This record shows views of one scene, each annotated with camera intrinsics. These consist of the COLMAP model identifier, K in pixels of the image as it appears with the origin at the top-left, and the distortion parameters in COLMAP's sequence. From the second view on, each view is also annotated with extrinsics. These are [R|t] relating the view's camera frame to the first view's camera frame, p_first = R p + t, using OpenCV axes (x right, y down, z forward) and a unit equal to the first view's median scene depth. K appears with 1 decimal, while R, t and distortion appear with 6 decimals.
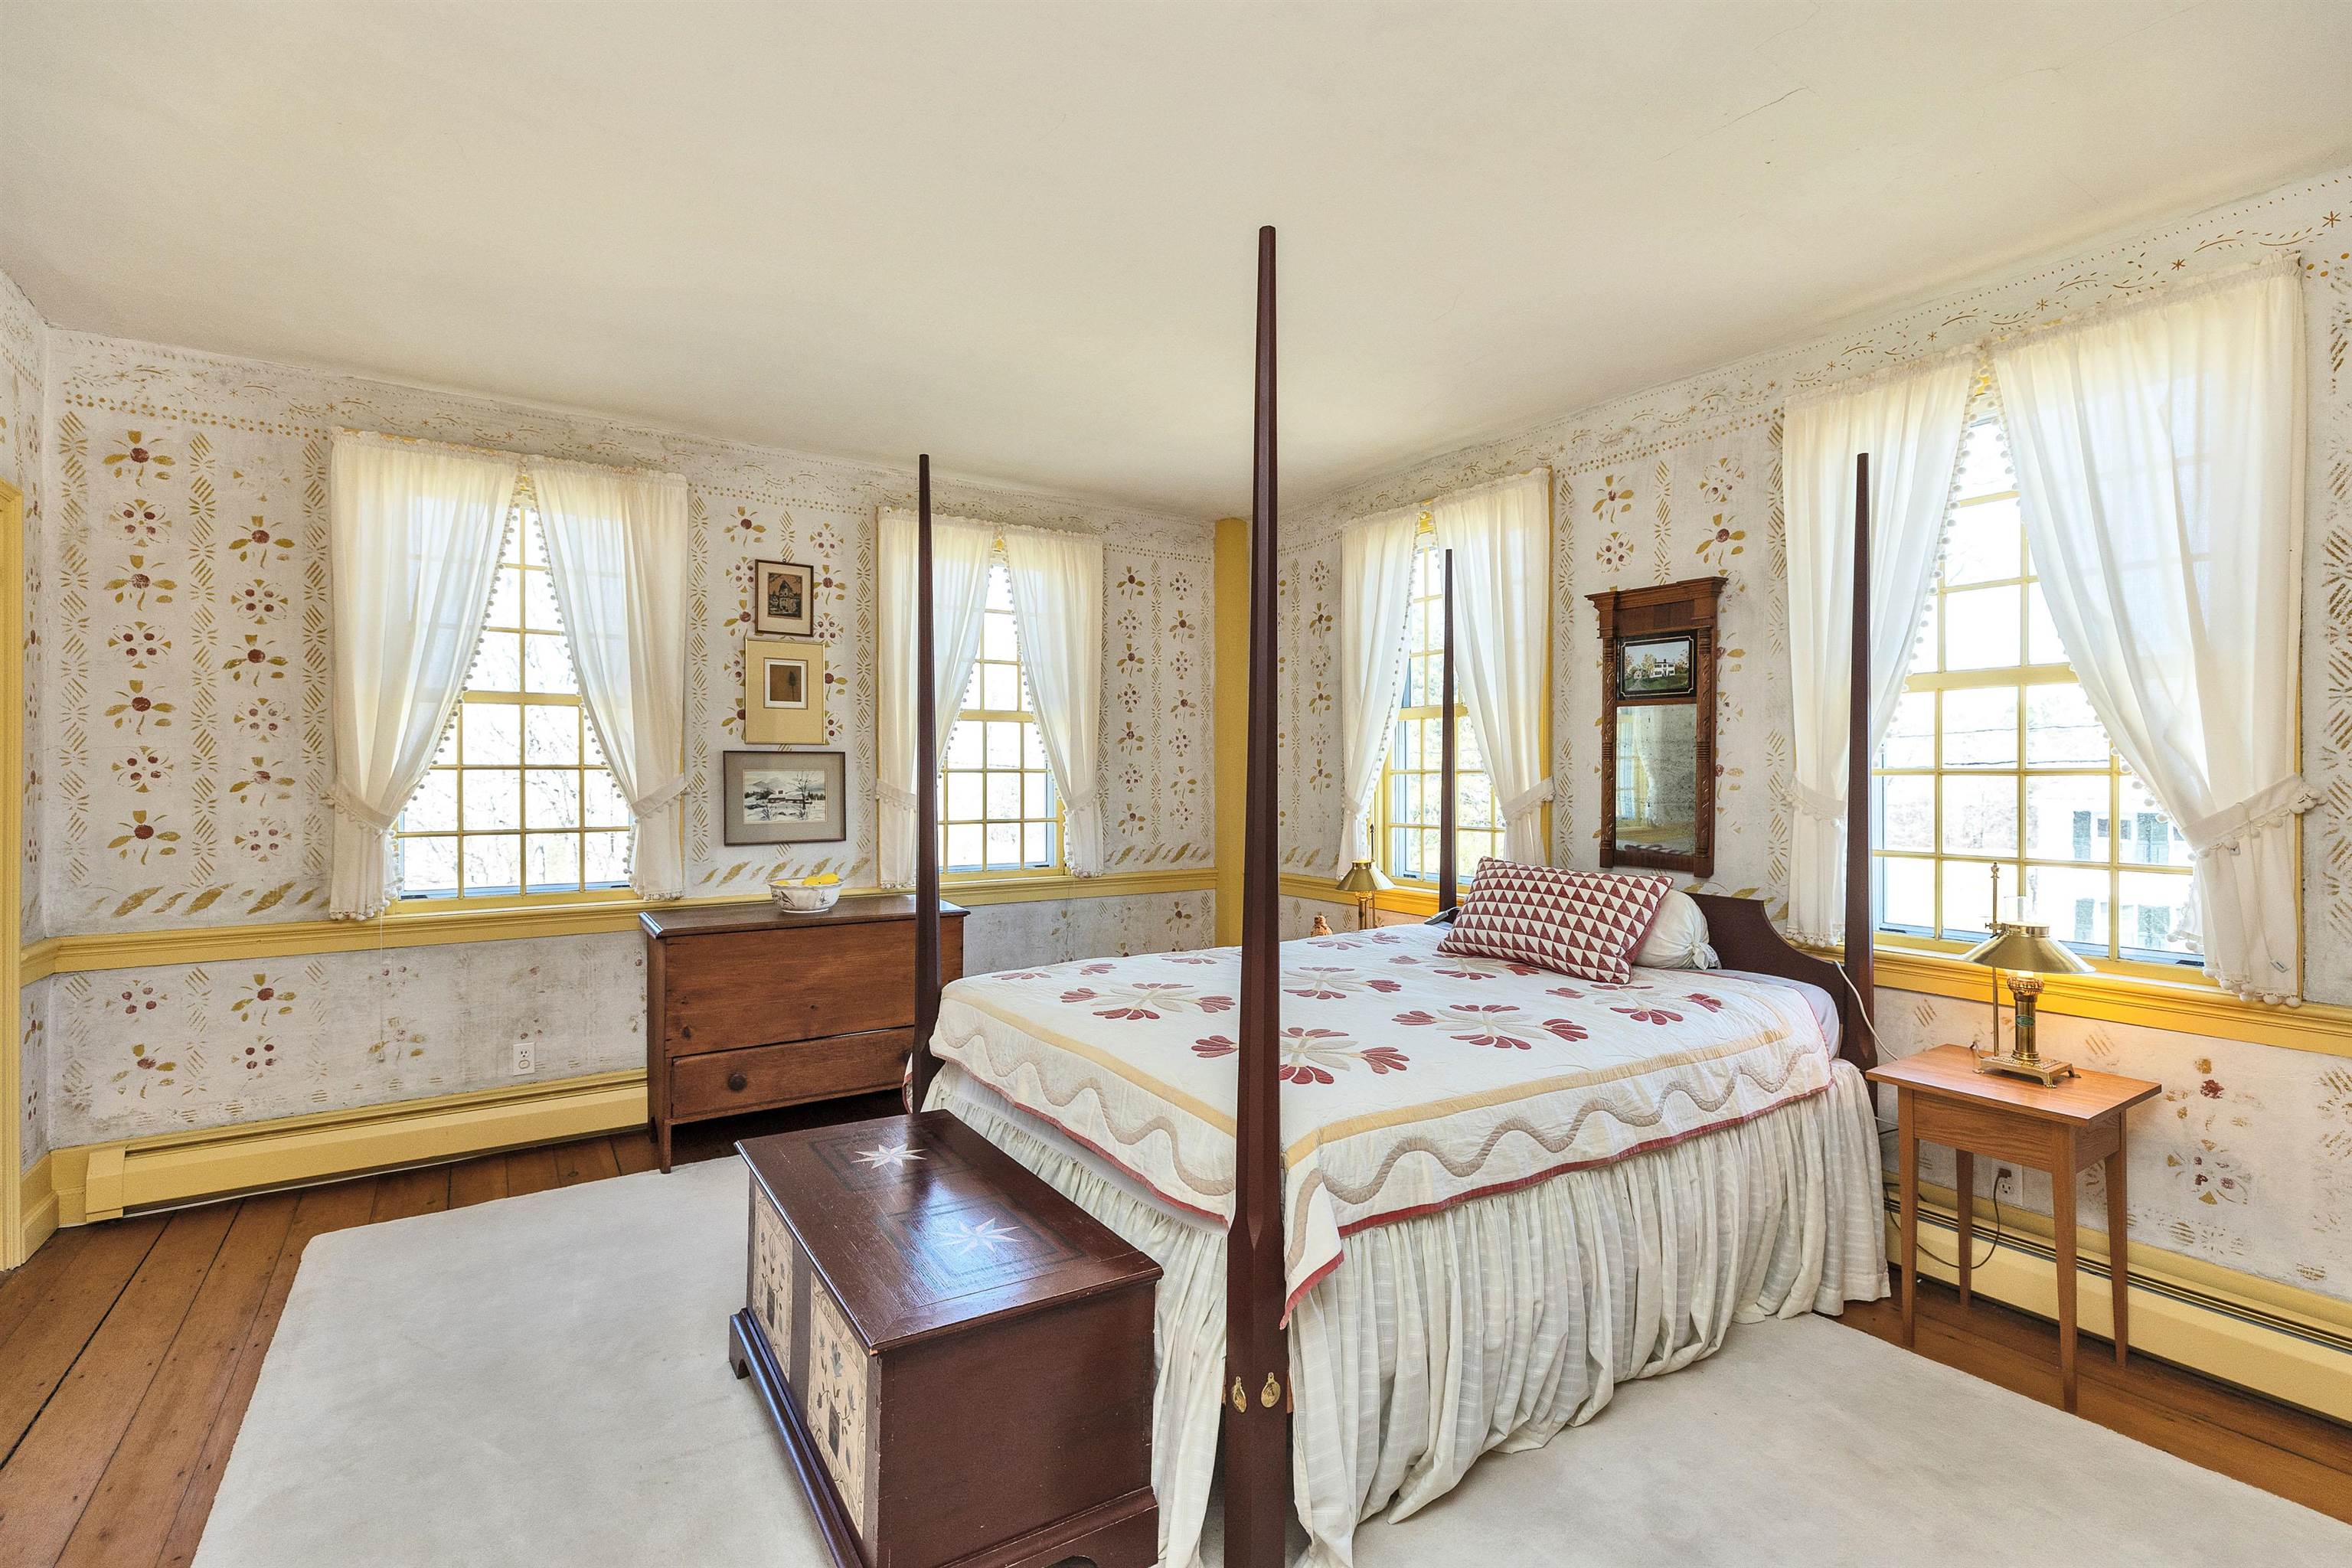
lens RADIAL K [[1053.8, 0, 1174.1], [0, 1053.8, 775.8], [0, 0, 1]] dist [0.003970, 0.000221]
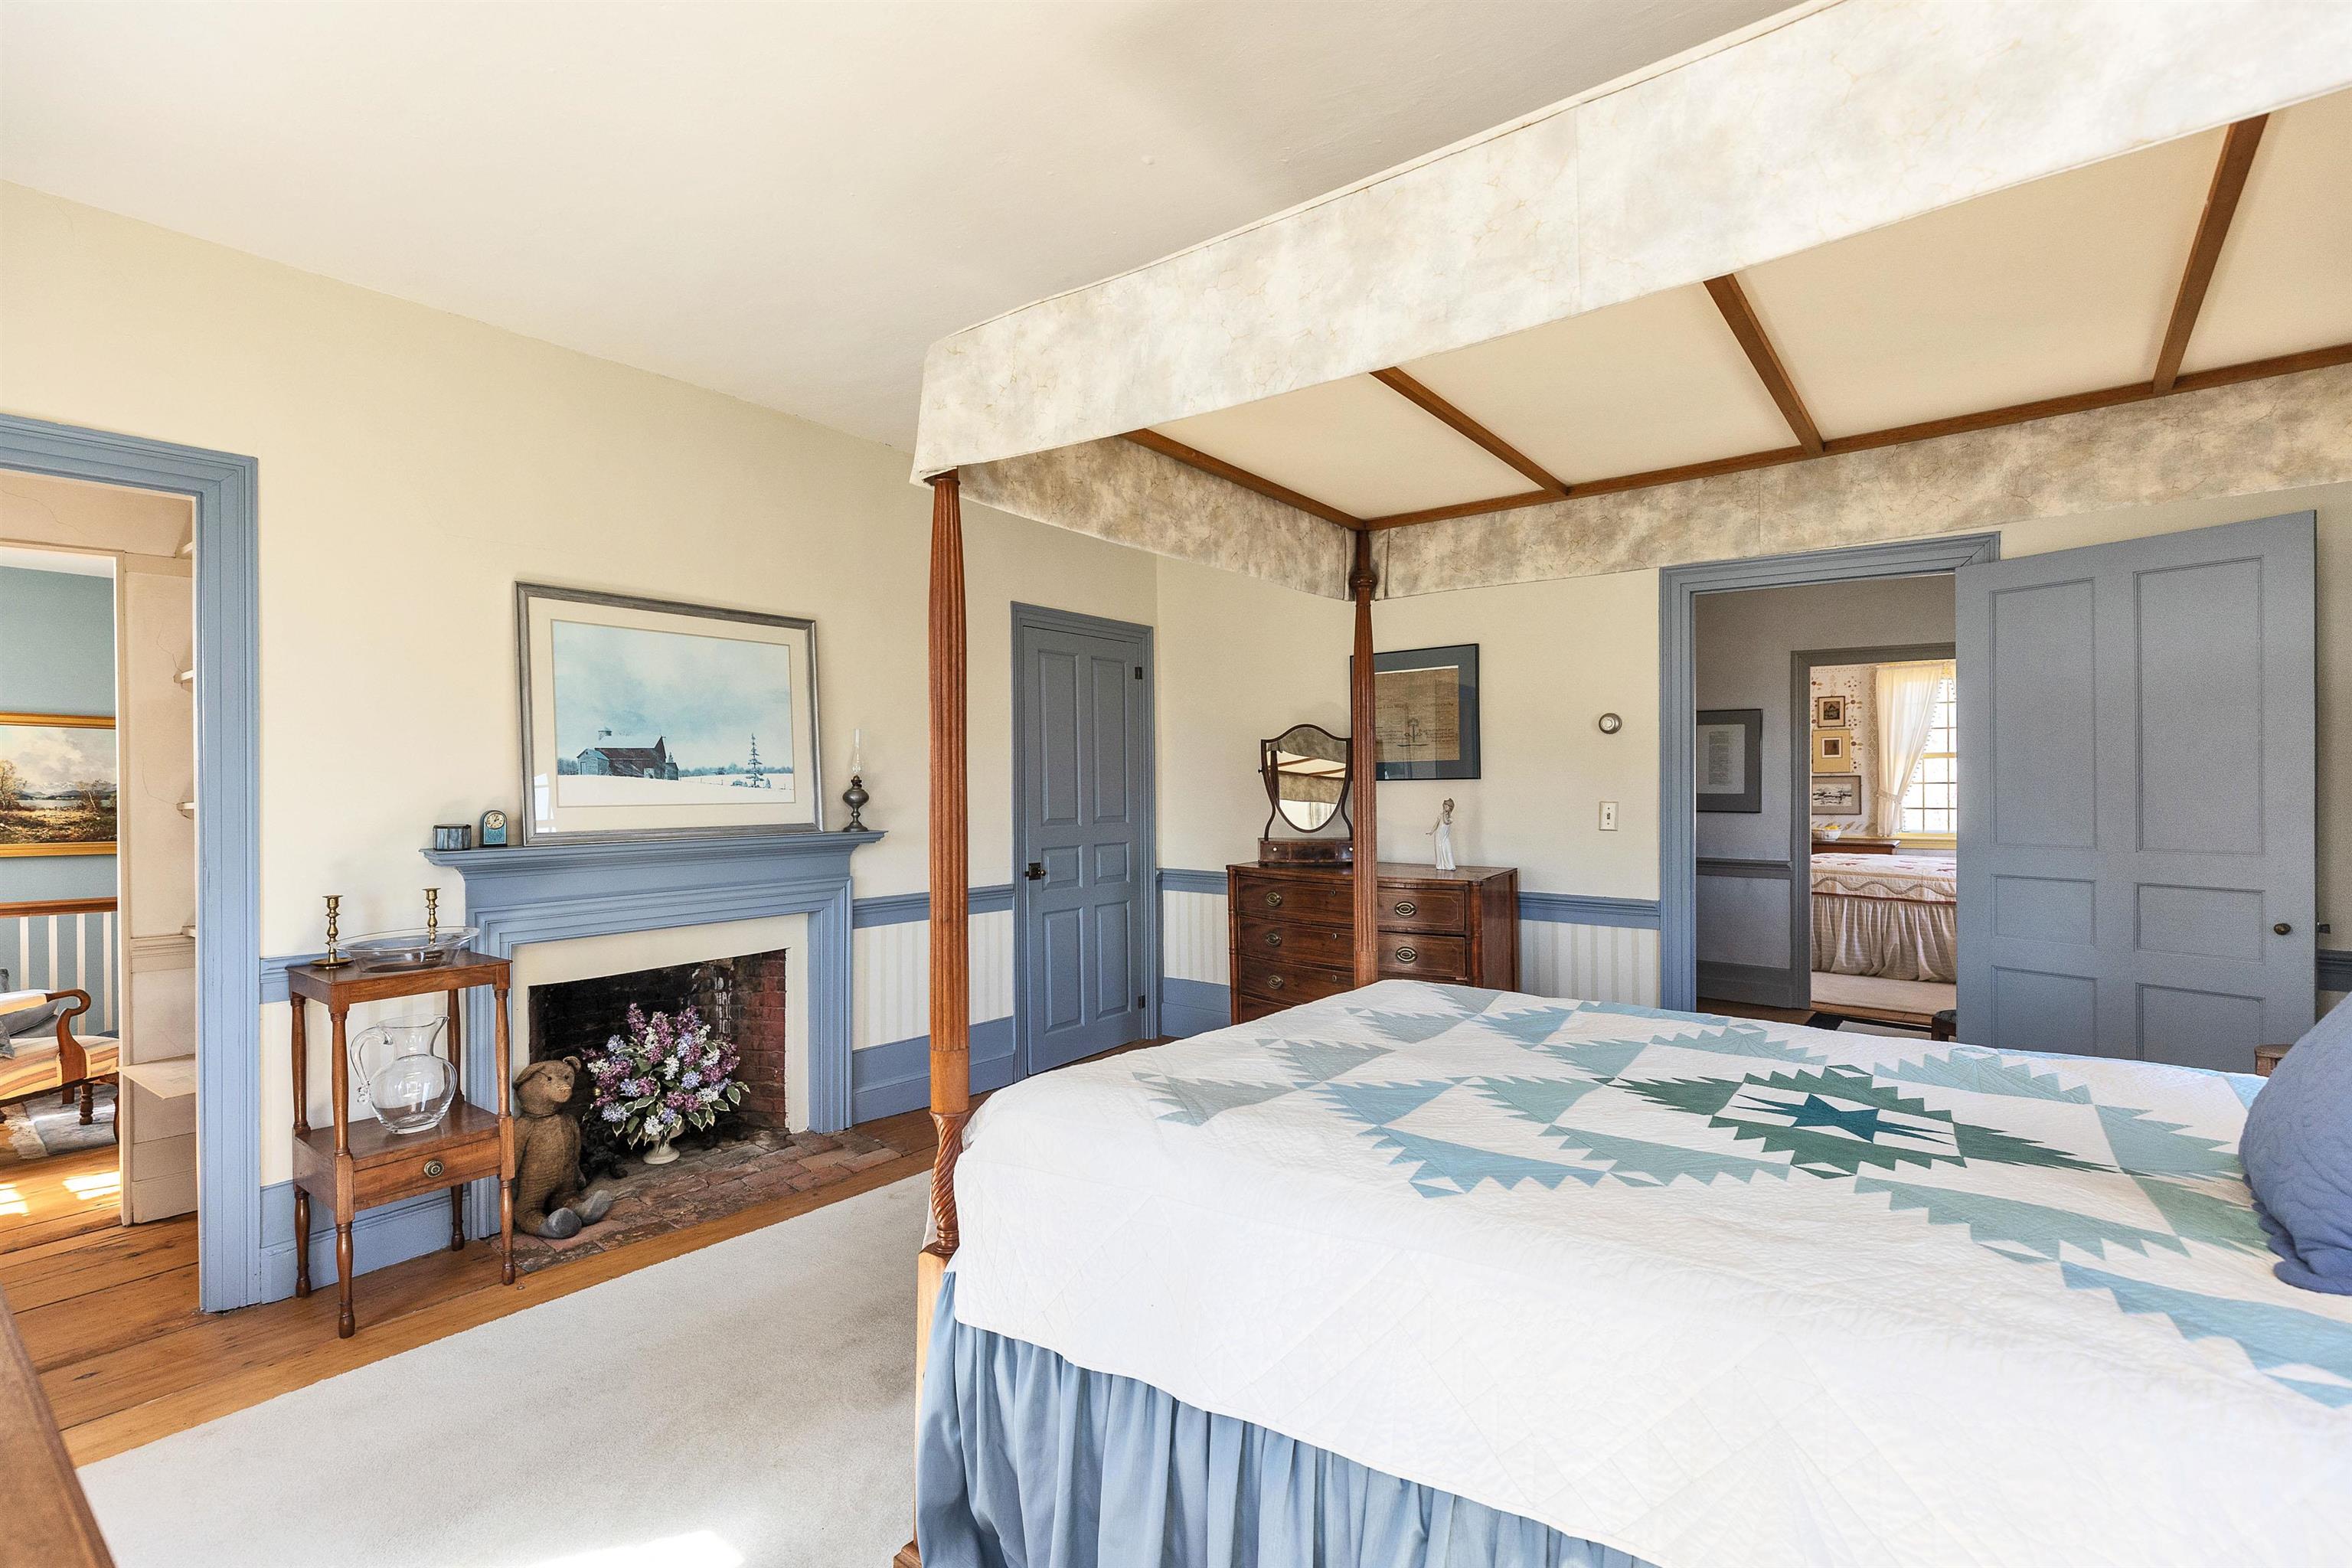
lens RADIAL K [[1053.8, 0, 1175.1], [0, 1053.8, 784.0], [0, 0, 1]] dist [0.003970, 0.000221]
pose [[0.327339, 0.000311, -0.944907, 1.395113], [0.000203, 1.000000, 0.000399, -0.005713], [0.944907, -0.000322, 0.327339, -1.178539]]
